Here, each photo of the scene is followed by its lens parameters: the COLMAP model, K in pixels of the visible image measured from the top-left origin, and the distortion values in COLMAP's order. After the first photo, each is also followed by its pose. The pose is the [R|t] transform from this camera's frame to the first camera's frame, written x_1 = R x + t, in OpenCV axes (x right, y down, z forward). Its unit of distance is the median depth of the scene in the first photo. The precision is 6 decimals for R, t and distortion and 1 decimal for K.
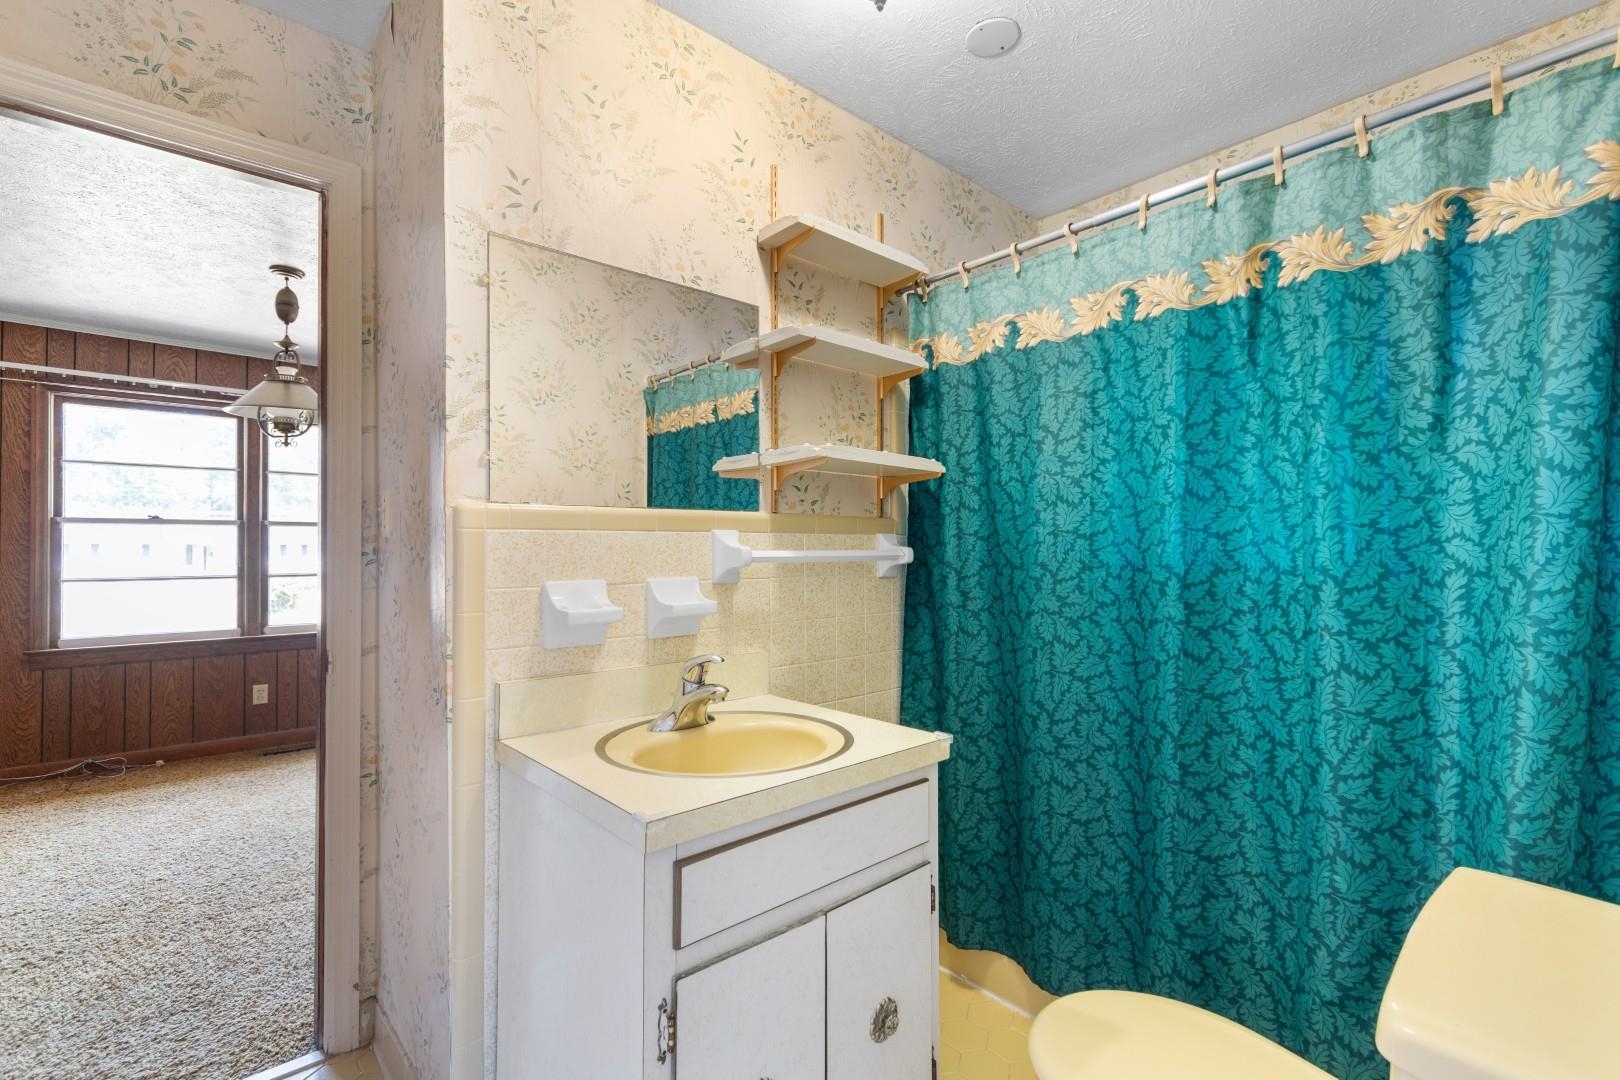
lens RADIAL K [[708.2, 0, 810.6], [0, 708.2, 555.9], [0, 0, 1]] dist [0.000541, 0.000231]
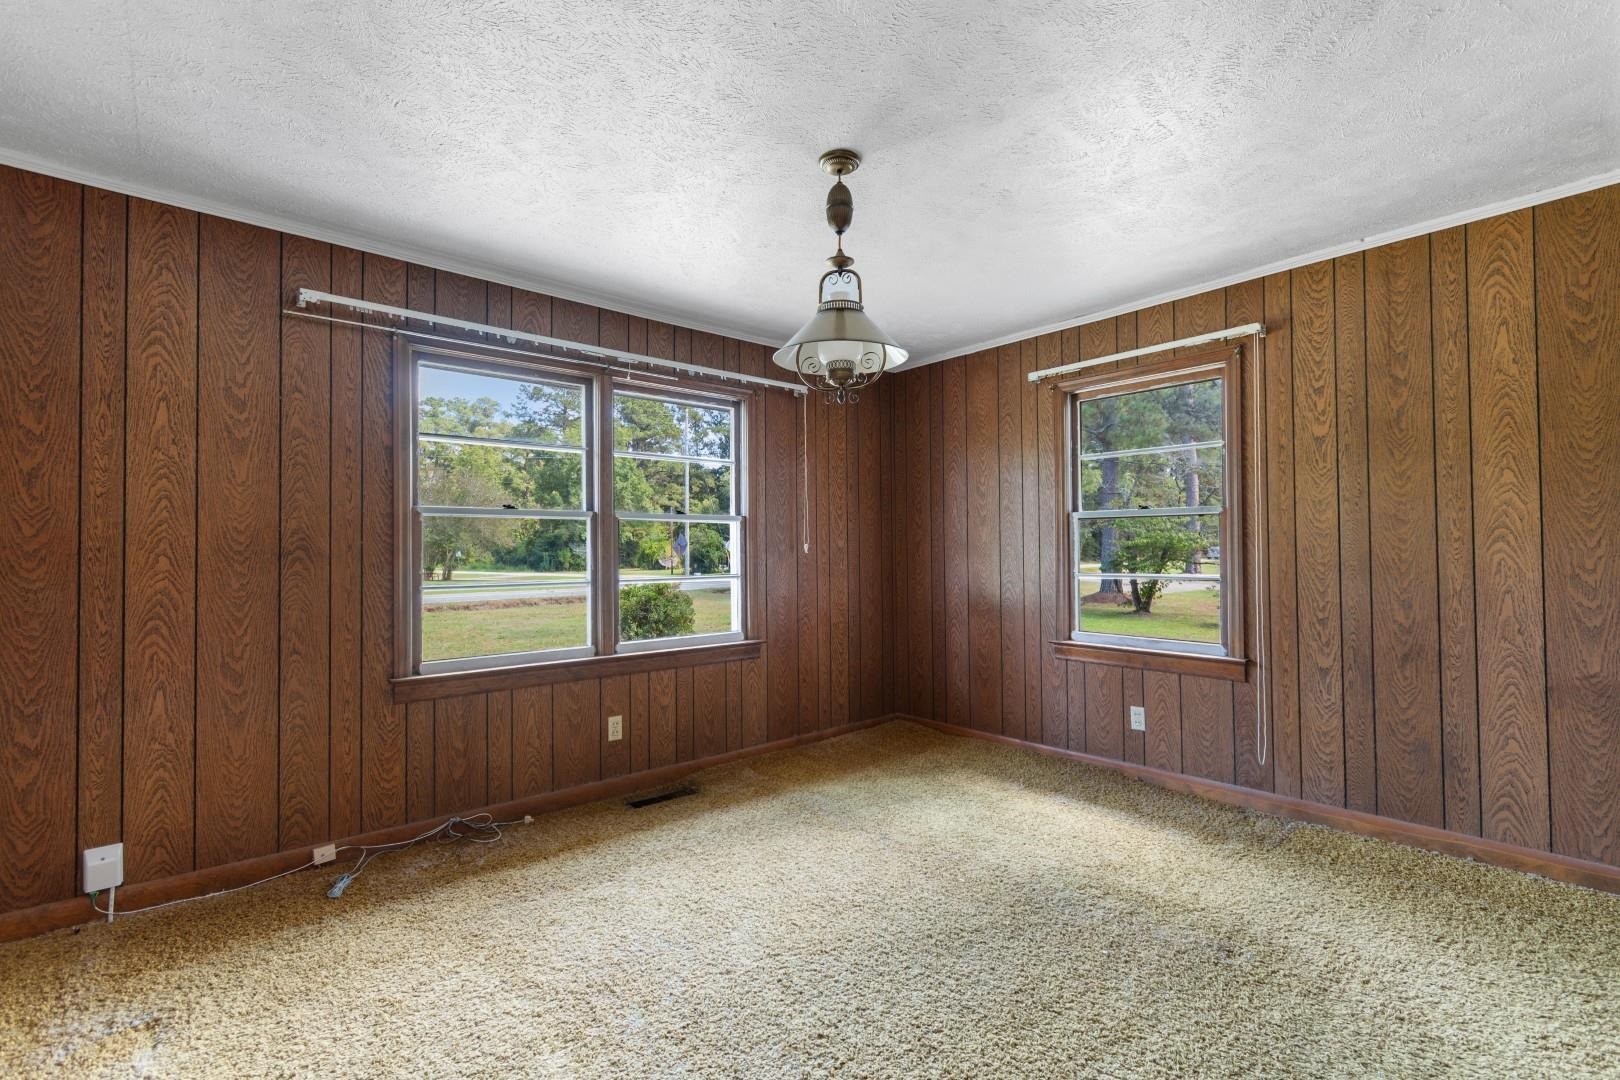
lens RADIAL K [[716.0, 0, 811.8], [0, 716.0, 556.6], [0, 0, 1]] dist [0.010336, -0.005981]
pose [[0.999934, -0.004002, -0.010758, -0.619546], [0.003977, 0.999989, -0.002390, 0.004188], [0.010767, 0.002347, 0.999939, 0.216311]]
